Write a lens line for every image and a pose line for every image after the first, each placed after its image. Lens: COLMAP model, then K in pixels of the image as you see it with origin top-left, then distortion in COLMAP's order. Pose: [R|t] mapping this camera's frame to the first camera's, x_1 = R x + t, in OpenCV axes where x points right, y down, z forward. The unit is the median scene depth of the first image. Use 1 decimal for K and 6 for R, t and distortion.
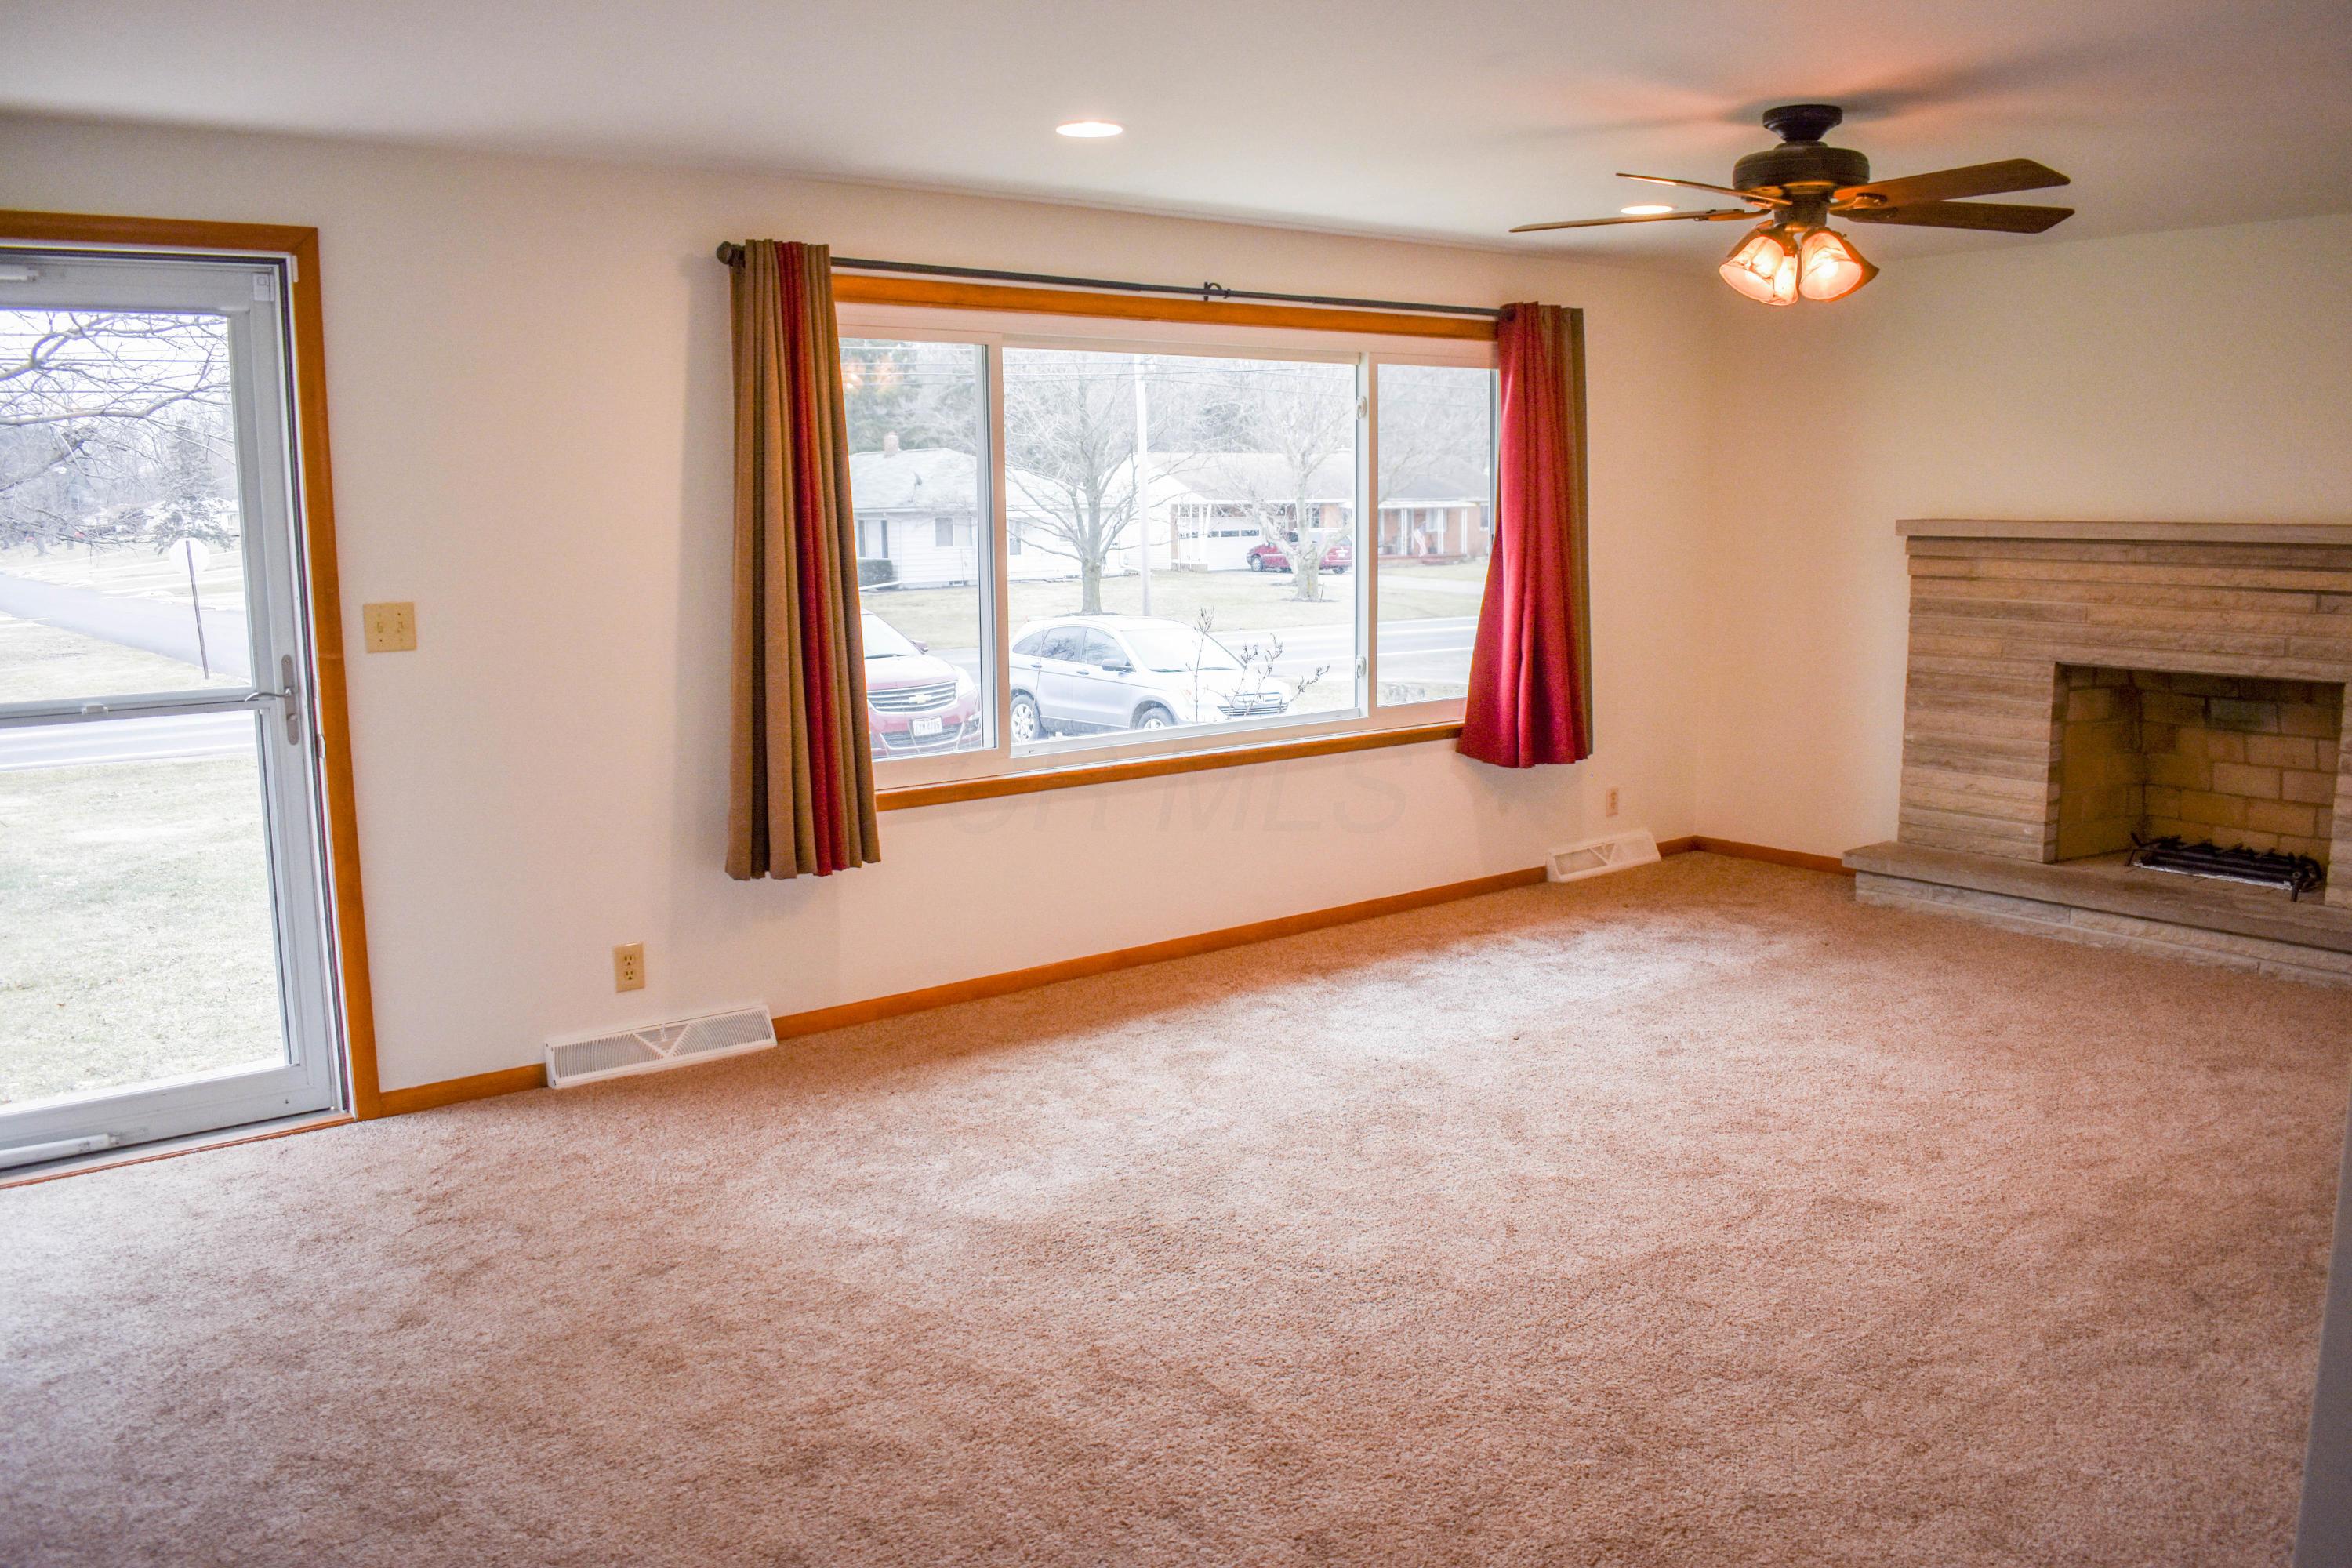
lens RADIAL K [[1845.3, 0, 1176.0], [0, 1845.3, 784.0], [0, 0, 1]] dist [-0.092263, 0.005128]
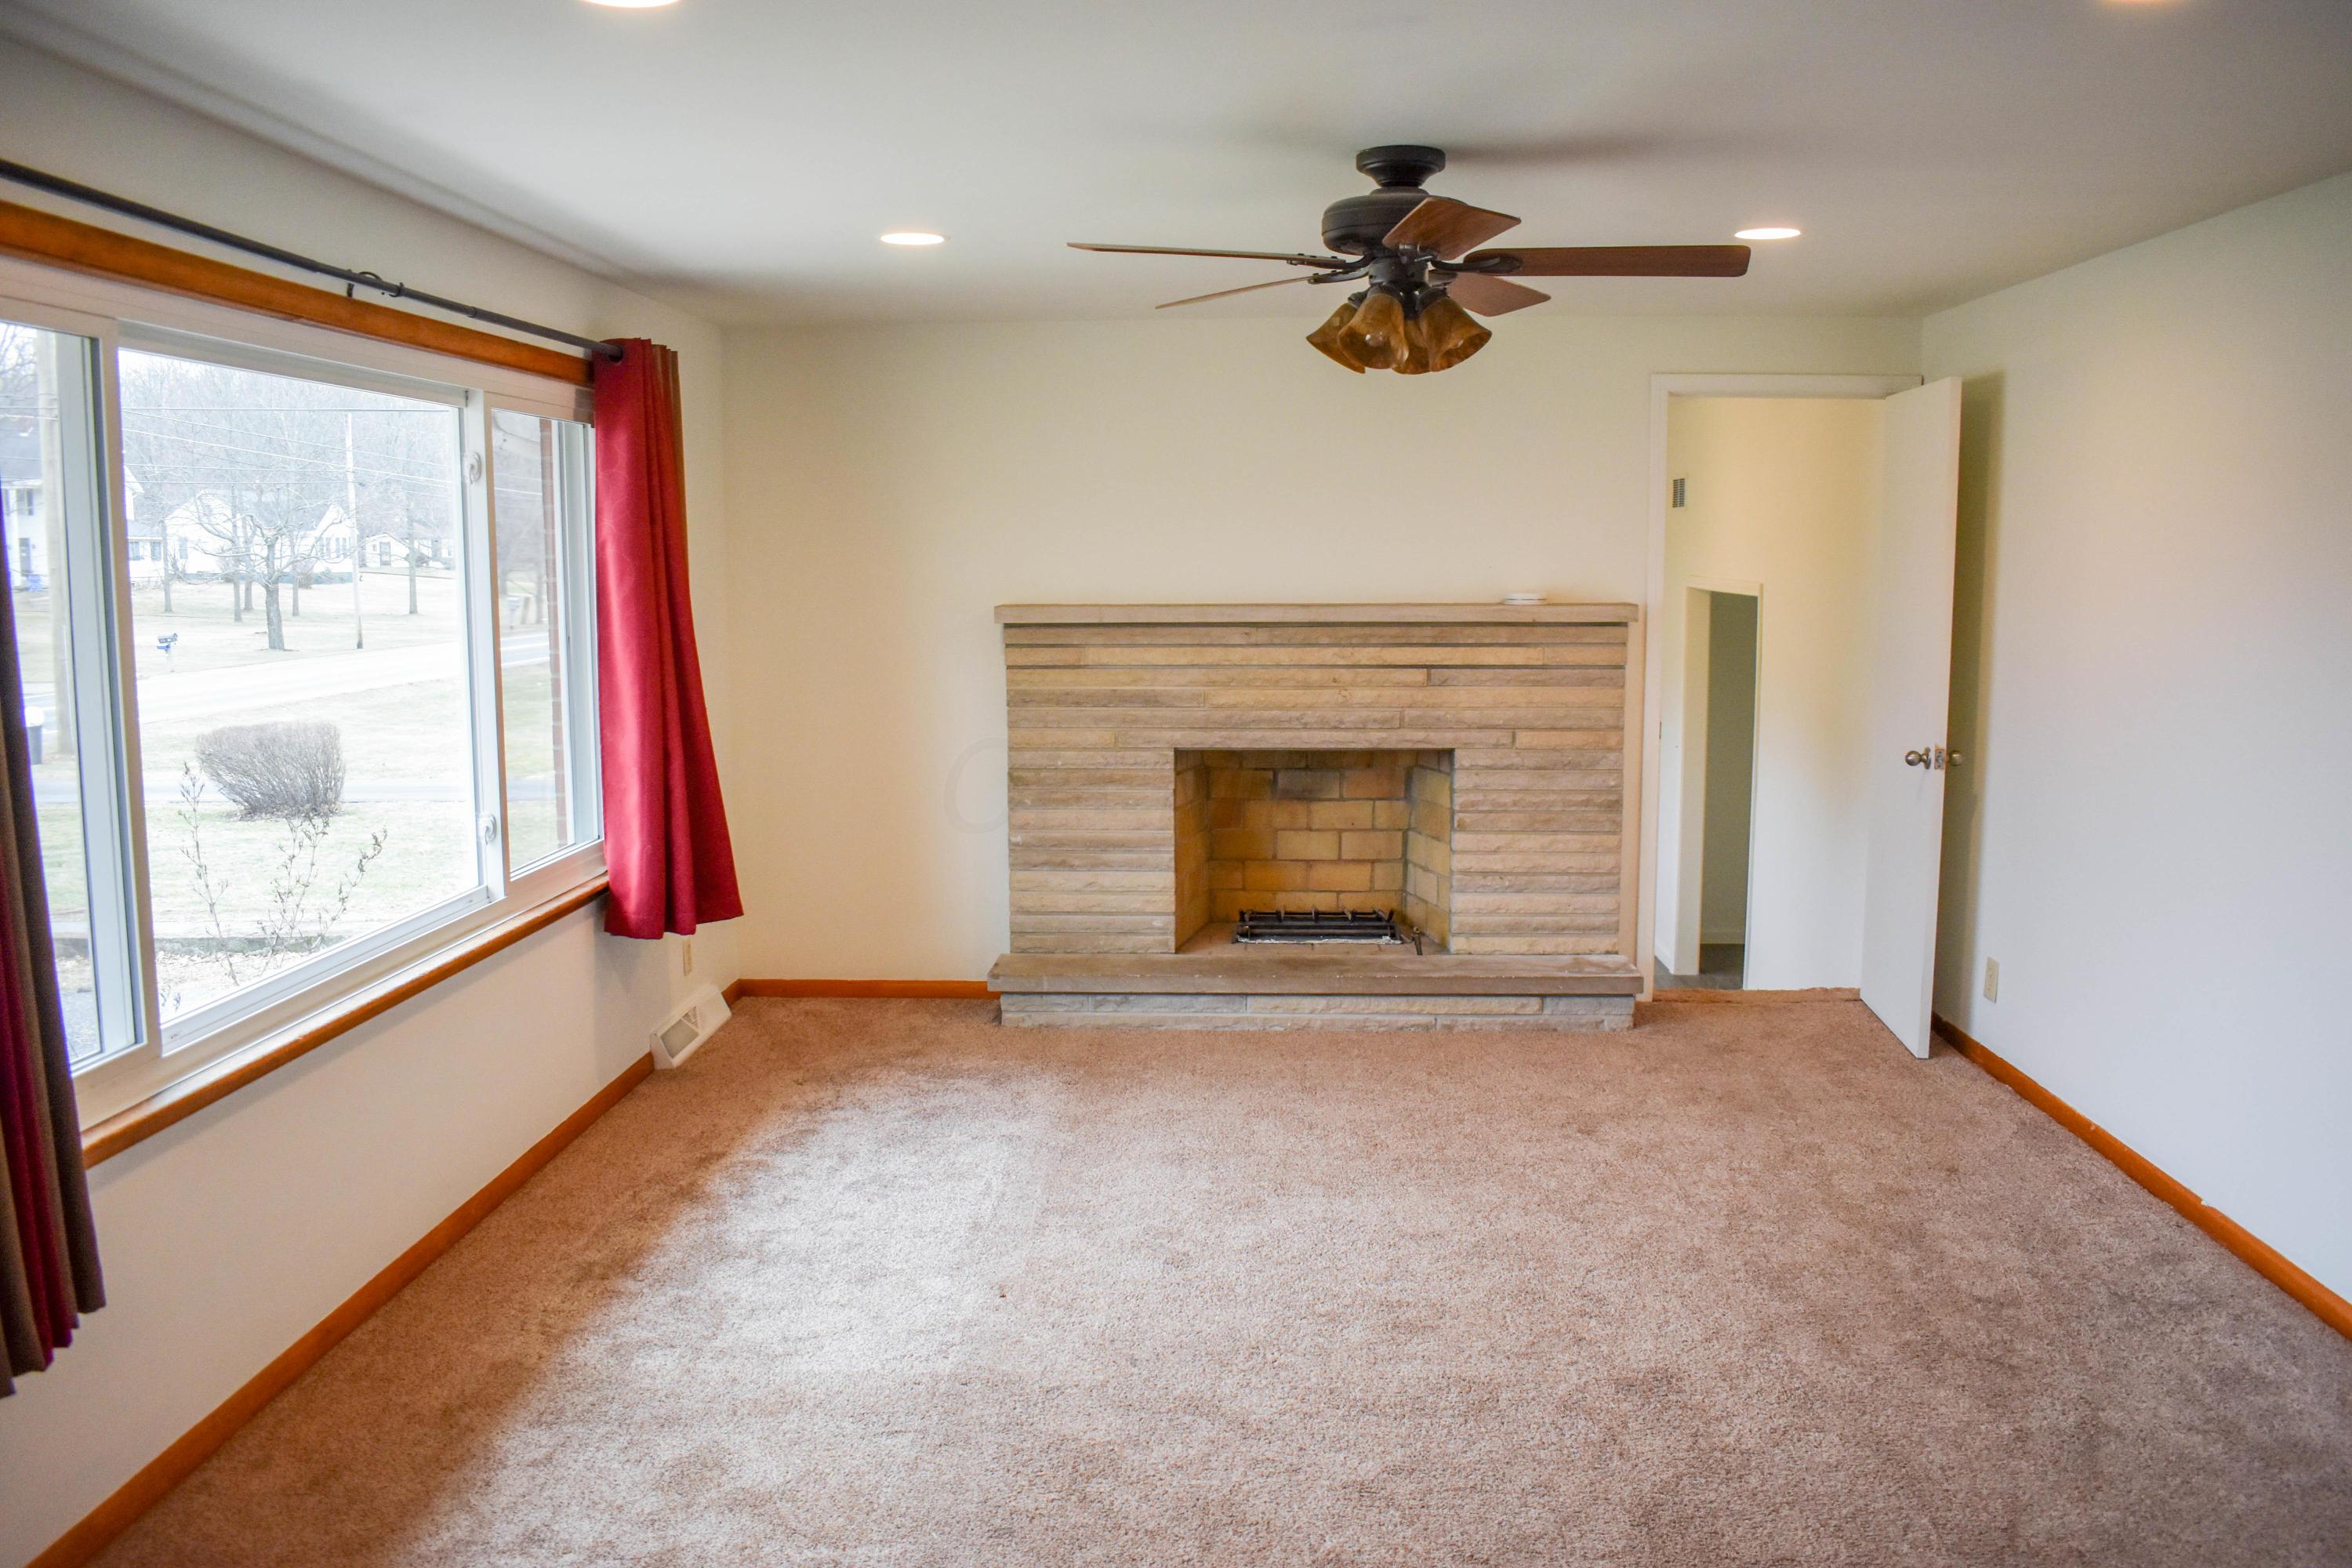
lens RADIAL K [[1845.3, 0, 1176.0], [0, 1845.3, 784.0], [0, 0, 1]] dist [-0.092263, 0.005128]
pose [[0.647255, -0.086232, 0.757381, -0.315077], [0.112781, 0.993479, 0.016731, -0.075672], [-0.753885, 0.074589, 0.652759, 0.405656]]
